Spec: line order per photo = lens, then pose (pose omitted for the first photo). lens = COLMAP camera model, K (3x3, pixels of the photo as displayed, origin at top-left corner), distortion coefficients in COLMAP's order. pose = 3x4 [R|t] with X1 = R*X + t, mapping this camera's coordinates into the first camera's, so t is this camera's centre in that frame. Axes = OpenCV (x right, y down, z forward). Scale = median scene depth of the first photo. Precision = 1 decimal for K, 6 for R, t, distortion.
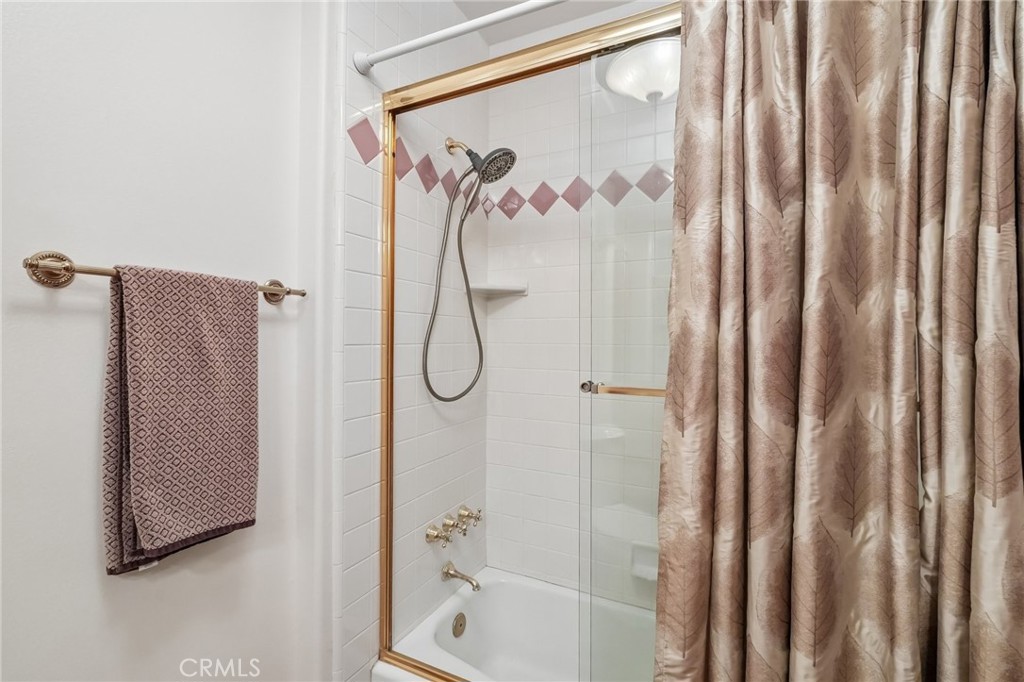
lens RADIAL K [[449.3, 0, 513.8], [0, 449.3, 338.4], [0, 0, 1]] dist [0.001094, 0.000086]
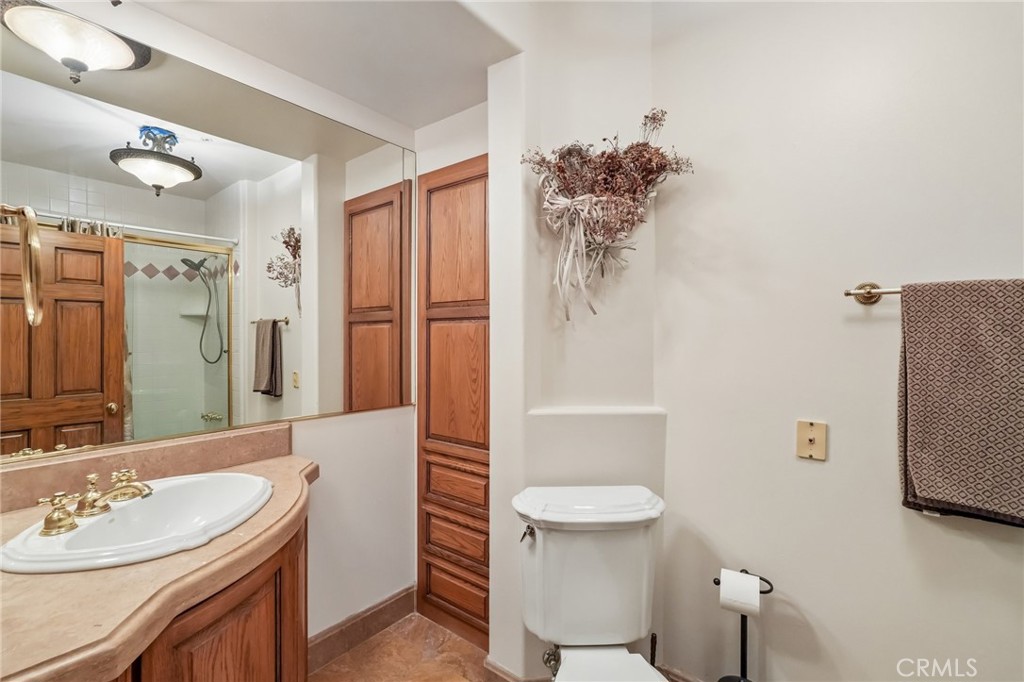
lens RADIAL K [[449.3, 0, 511.8], [0, 449.3, 339.2], [0, 0, 1]] dist [0.001094, 0.000086]
pose [[-0.197373, 0.002496, -0.980325, 0.674588], [-0.004360, 0.999985, 0.003424, 0.006295], [0.980319, 0.004950, -0.197359, 0.072282]]
